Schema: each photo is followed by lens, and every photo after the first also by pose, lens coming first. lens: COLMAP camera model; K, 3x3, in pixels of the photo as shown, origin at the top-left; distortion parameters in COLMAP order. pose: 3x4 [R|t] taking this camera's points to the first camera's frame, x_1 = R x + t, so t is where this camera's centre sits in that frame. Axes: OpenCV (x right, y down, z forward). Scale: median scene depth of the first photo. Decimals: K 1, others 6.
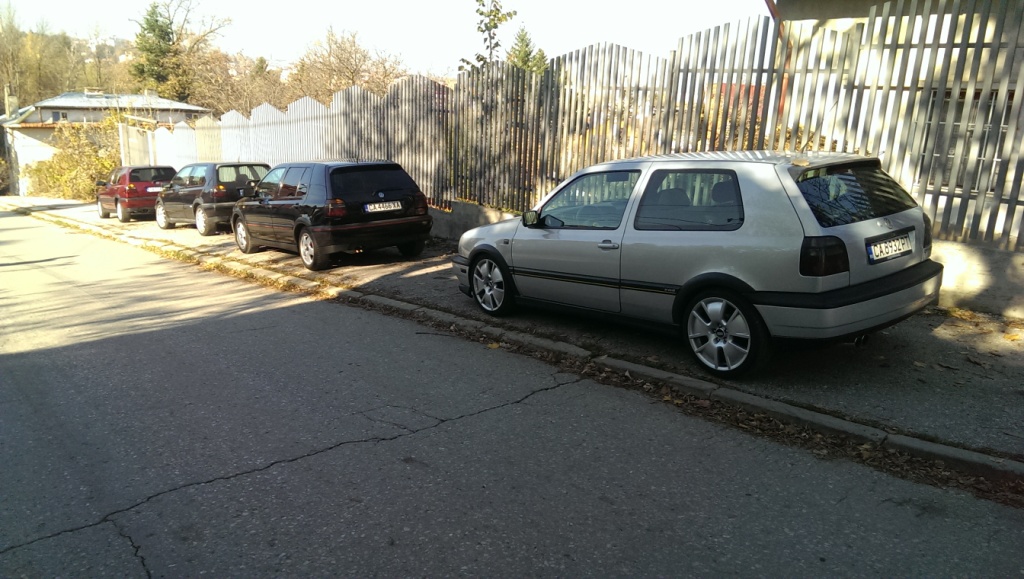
lens RADIAL K [[794.8, 0, 512.0], [0, 794.8, 289.5], [0, 0, 1]] dist [0.094278, -0.179916]
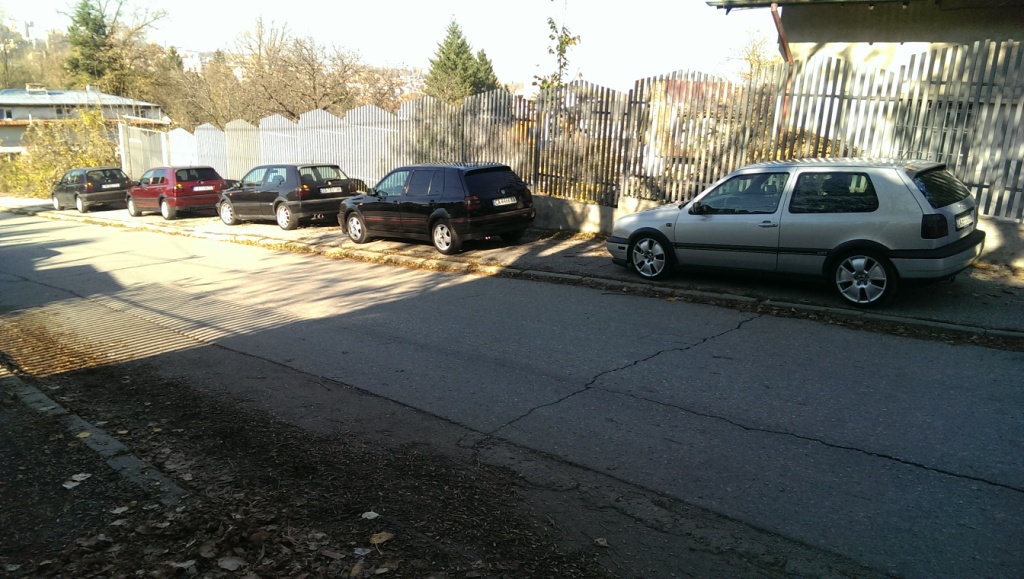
lens RADIAL K [[815.0, 0, 512.0], [0, 815.0, 289.5], [0, 0, 1]] dist [0.104015, -0.190421]
pose [[0.991620, -0.034350, 0.124542, -0.324054], [0.033023, 0.999374, 0.012703, 0.017532], [-0.124901, -0.008484, 0.992133, -0.264873]]
